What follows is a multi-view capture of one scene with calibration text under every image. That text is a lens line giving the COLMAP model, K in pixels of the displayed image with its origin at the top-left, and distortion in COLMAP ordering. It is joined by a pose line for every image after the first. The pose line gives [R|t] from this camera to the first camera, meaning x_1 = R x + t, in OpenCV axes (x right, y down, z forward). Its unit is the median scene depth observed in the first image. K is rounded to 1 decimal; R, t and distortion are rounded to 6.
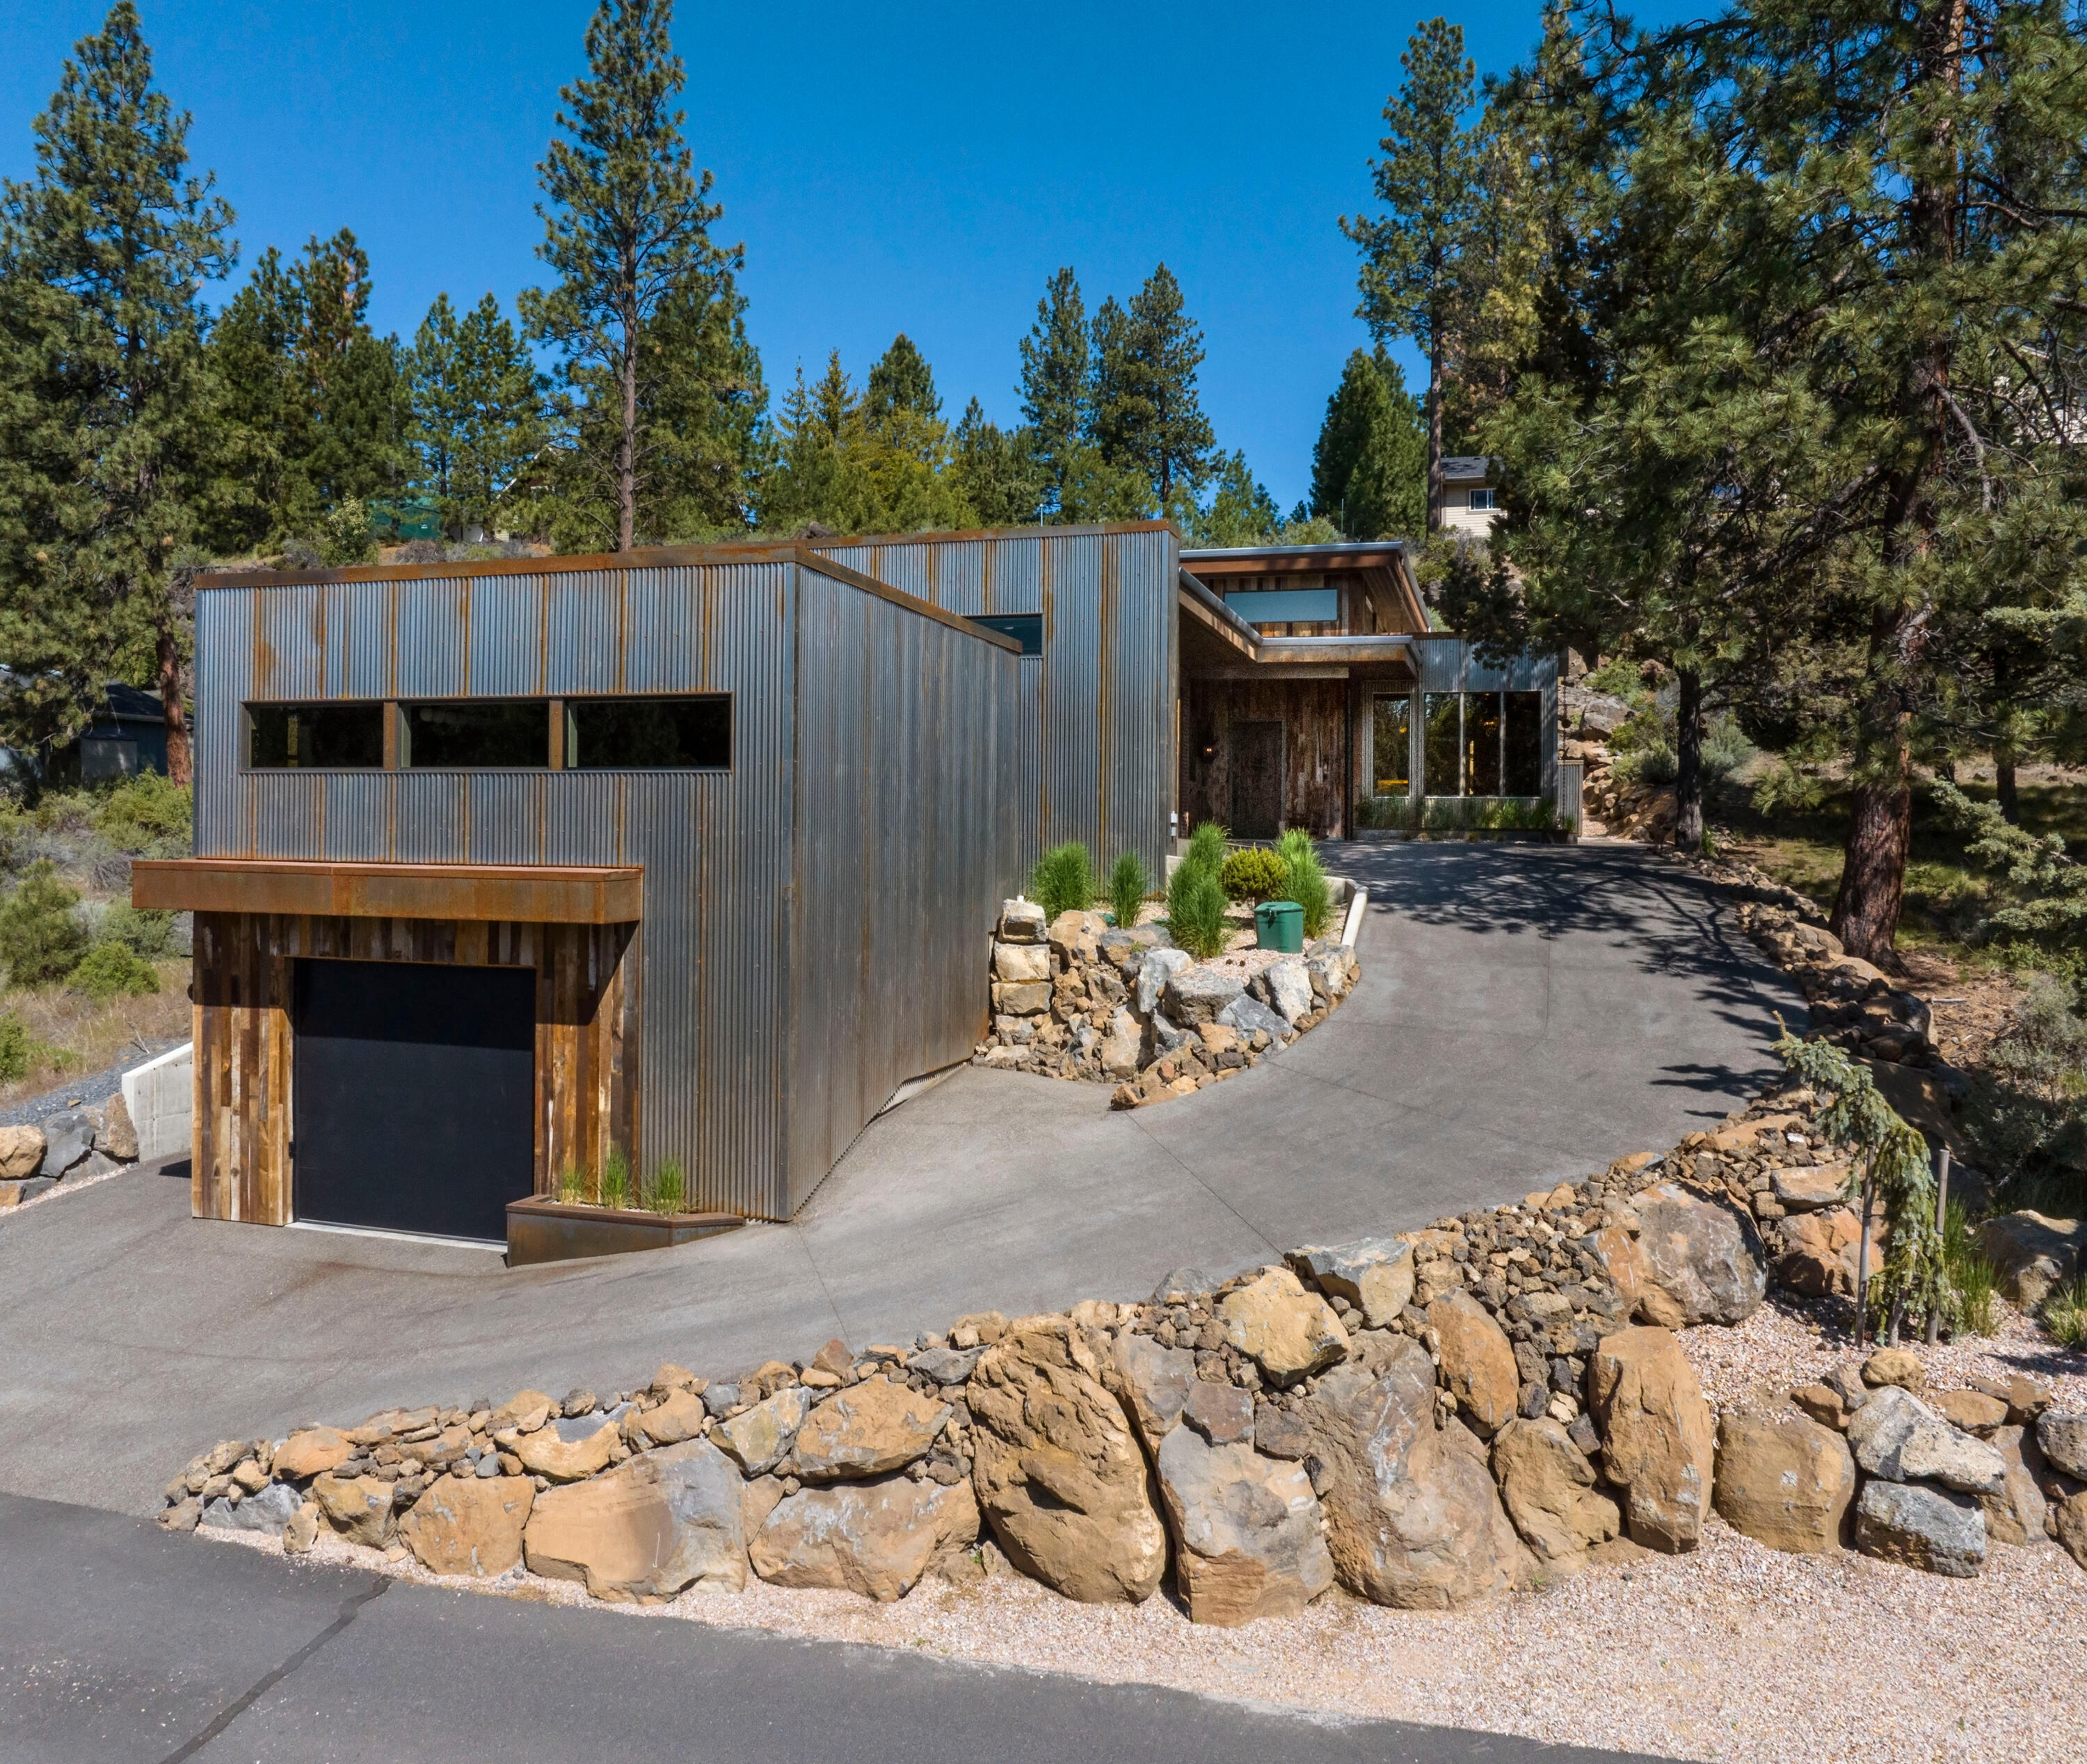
lens RADIAL K [[1667.1, 0, 976.4], [0, 1667.1, 863.9], [0, 0, 1]] dist [-0.022939, -0.038885]
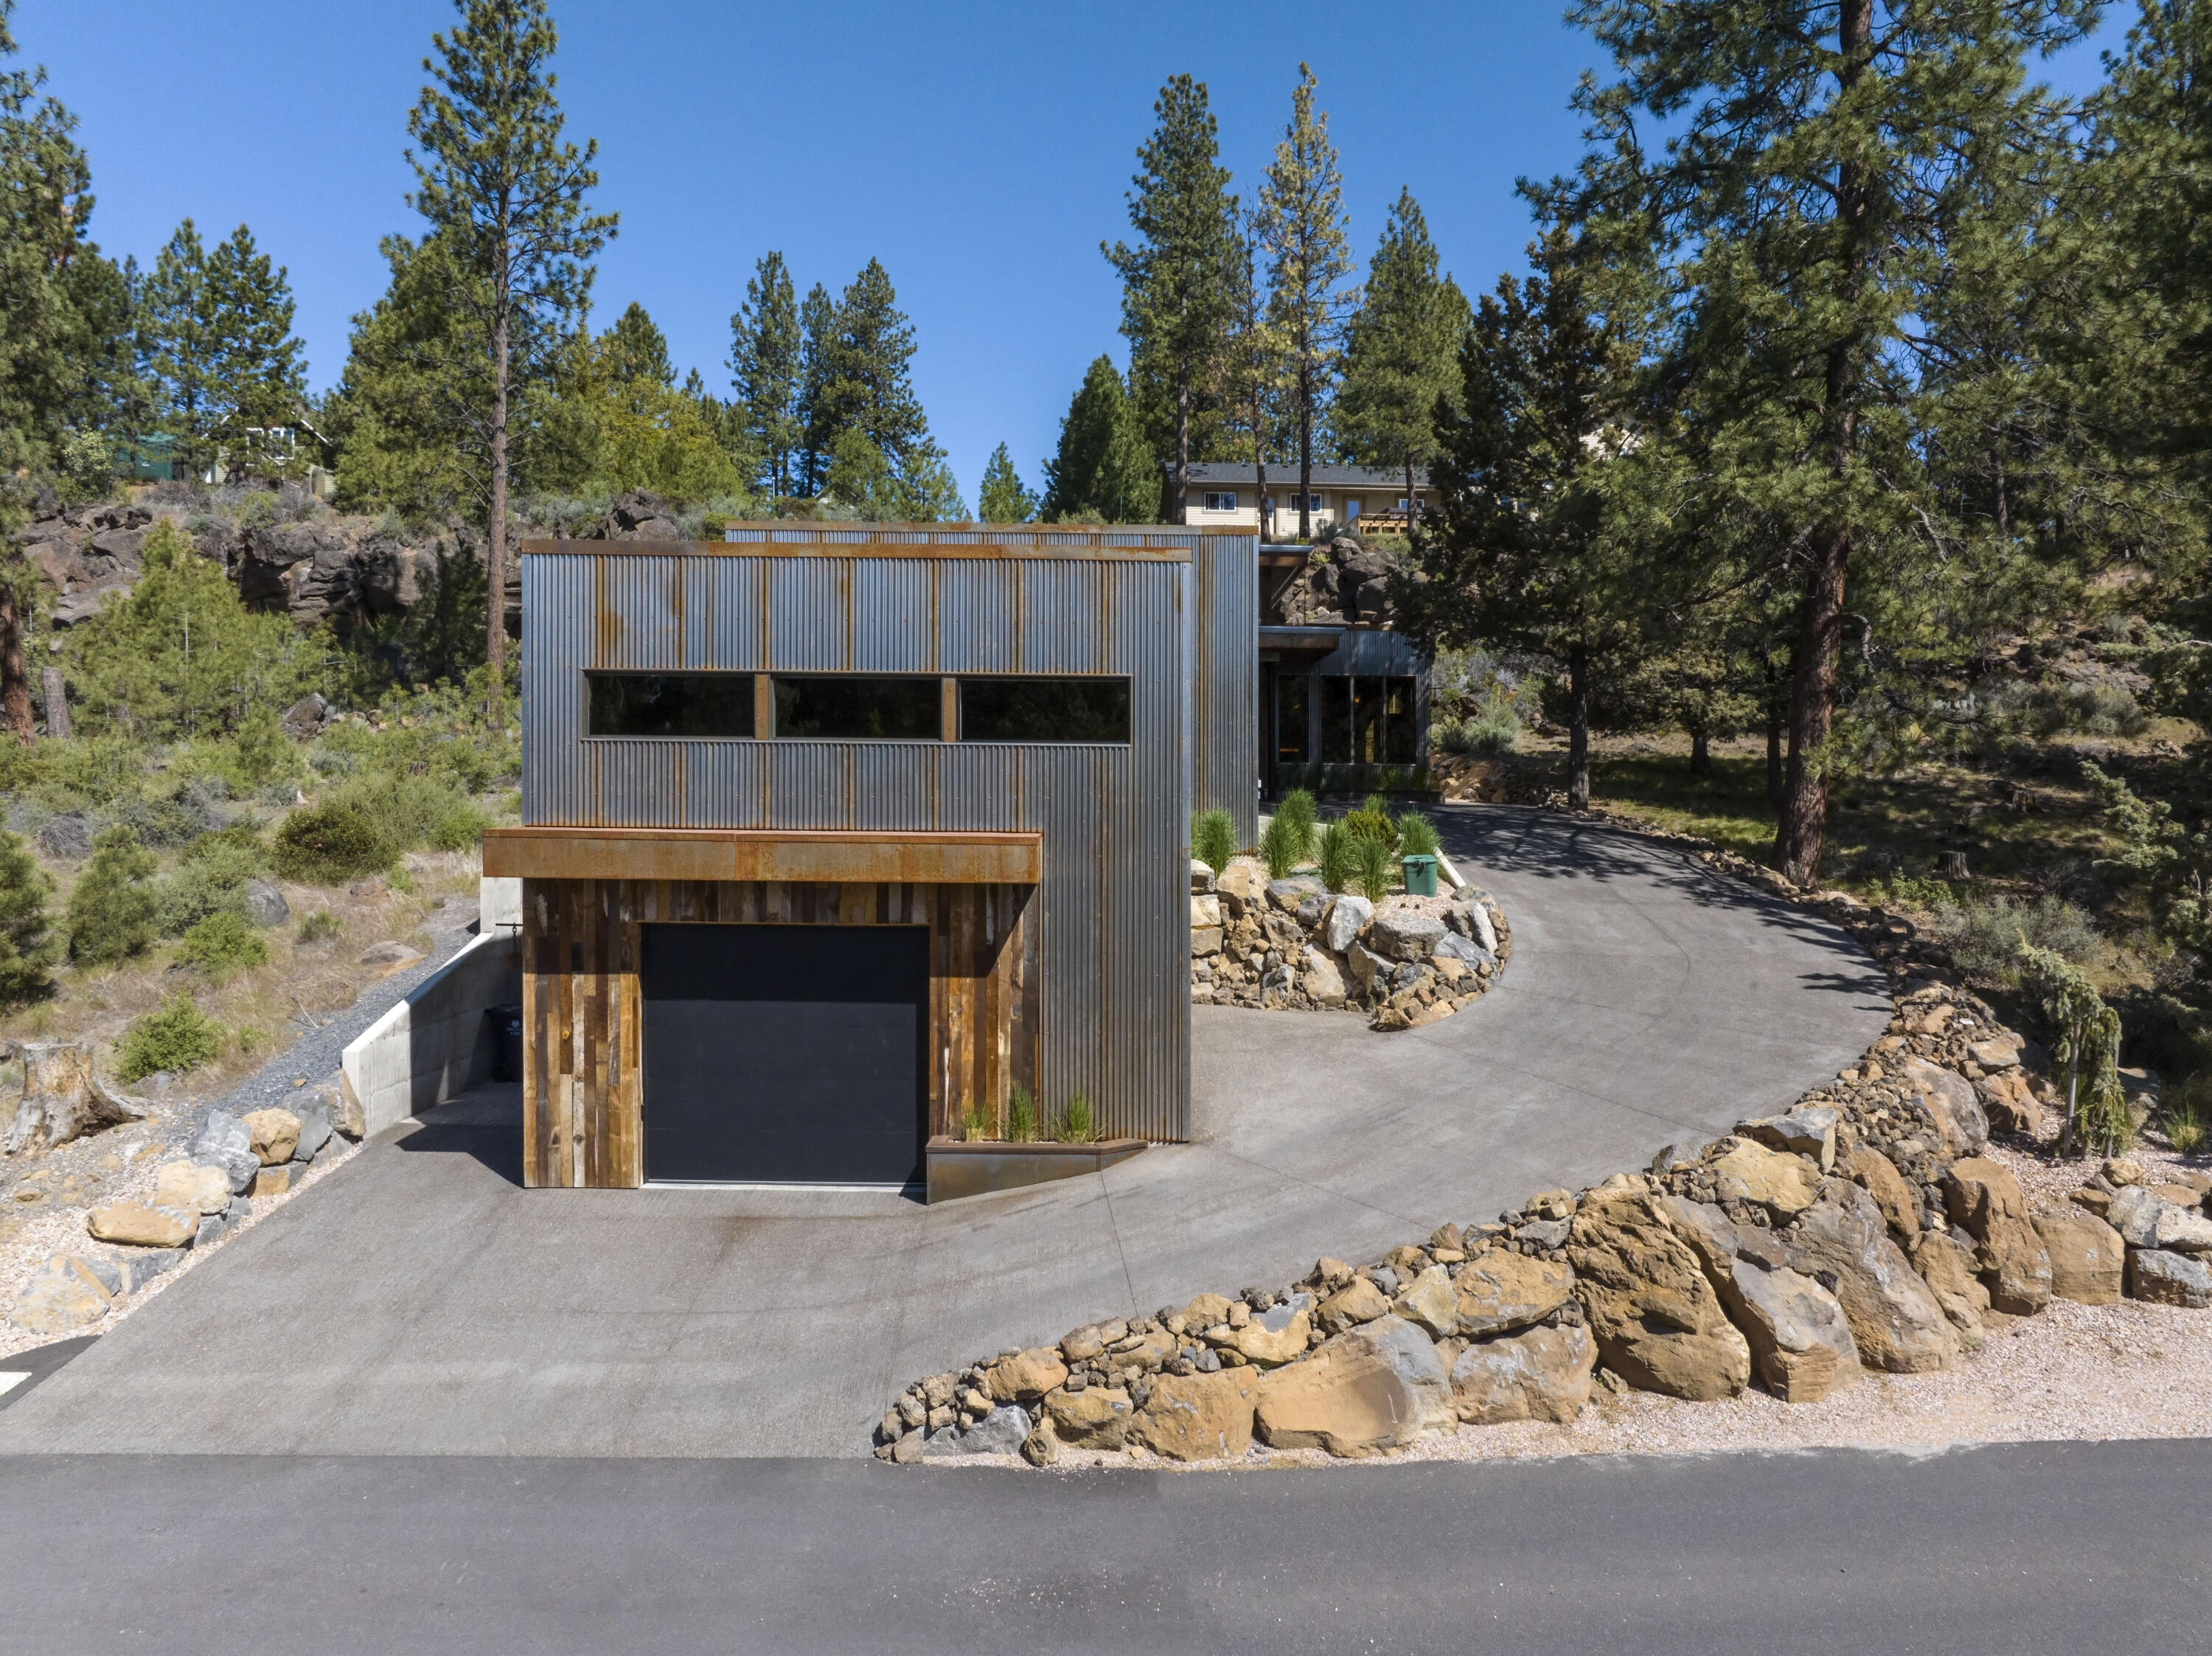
lens RADIAL K [[1564.1, 0, 1106.0], [0, 1564.1, 828.0], [0, 0, 1]] dist [-0.038329, 0.004212]
pose [[0.946334, -0.008009, 0.323091, -0.485104], [0.005780, 0.999952, 0.007859, -0.007954], [-0.323138, -0.005569, 0.946335, 0.008519]]
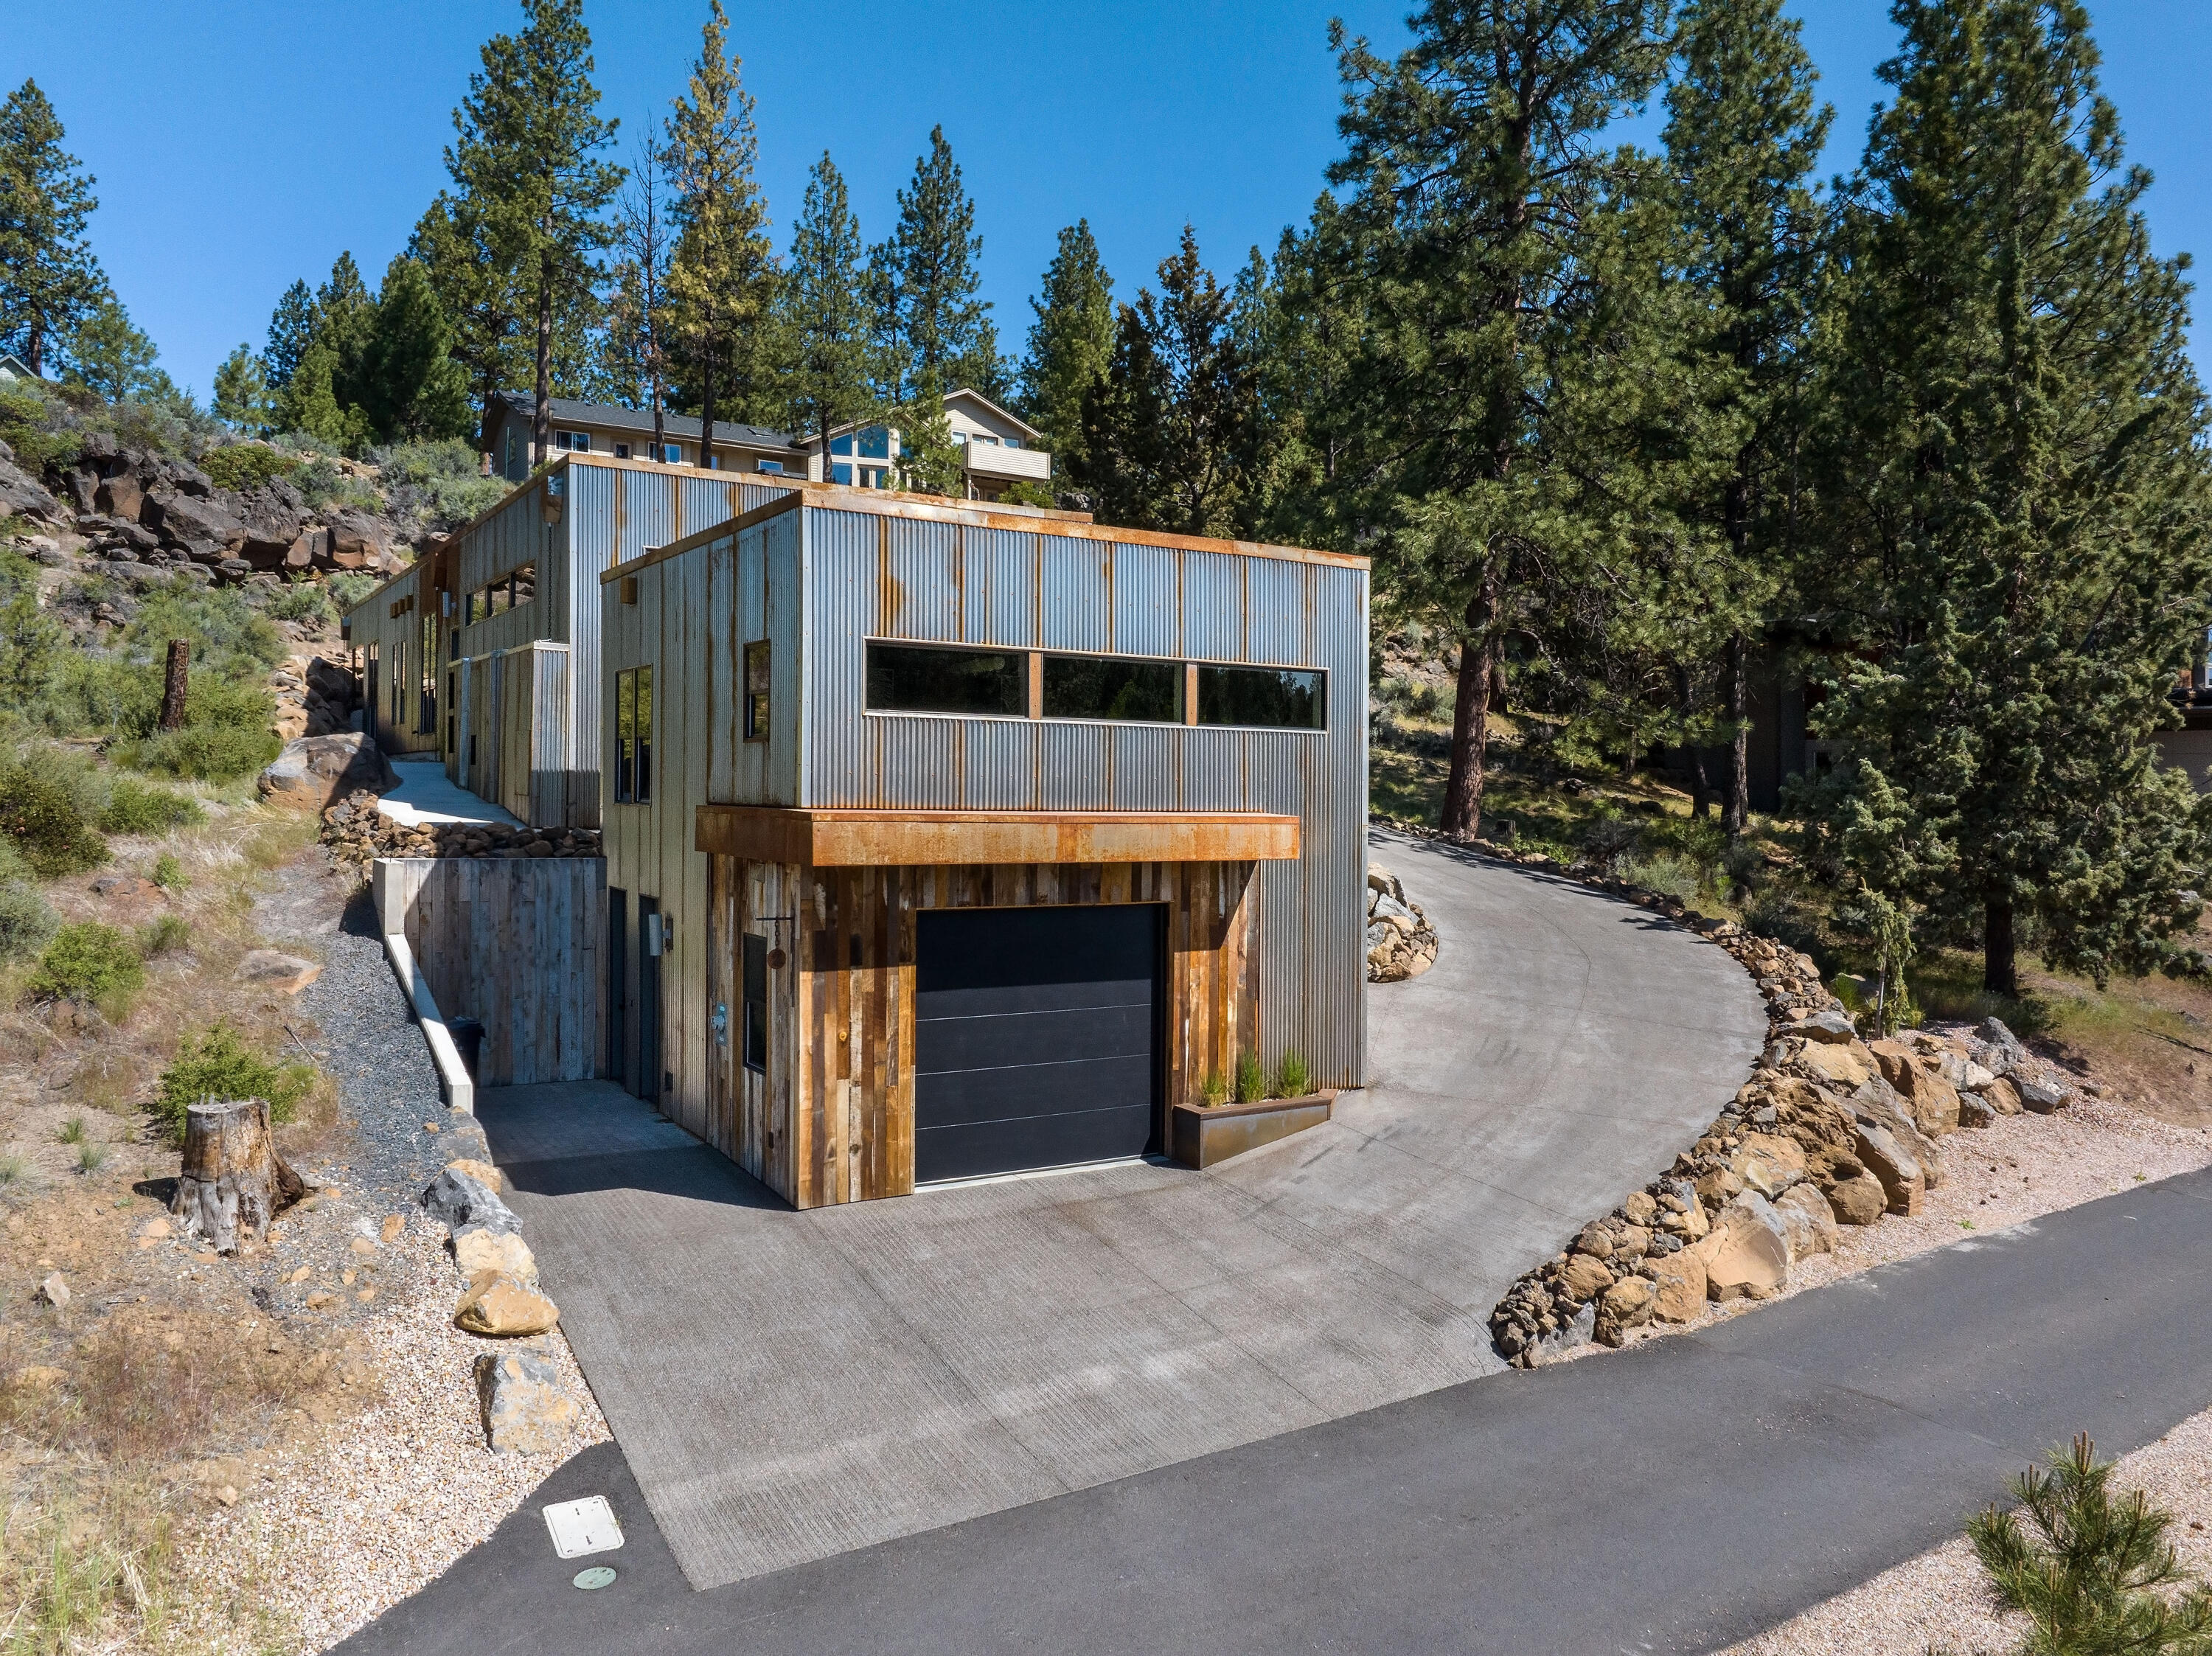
lens RADIAL K [[1611.8, 0, 1105.8], [0, 1611.8, 787.6], [0, 0, 1]] dist [-0.024044, -0.001966]
pose [[0.629639, -0.005175, 0.776871, -1.139572], [-0.000283, 0.999976, 0.006891, -0.022146], [-0.776888, -0.004559, 0.629622, 0.357311]]
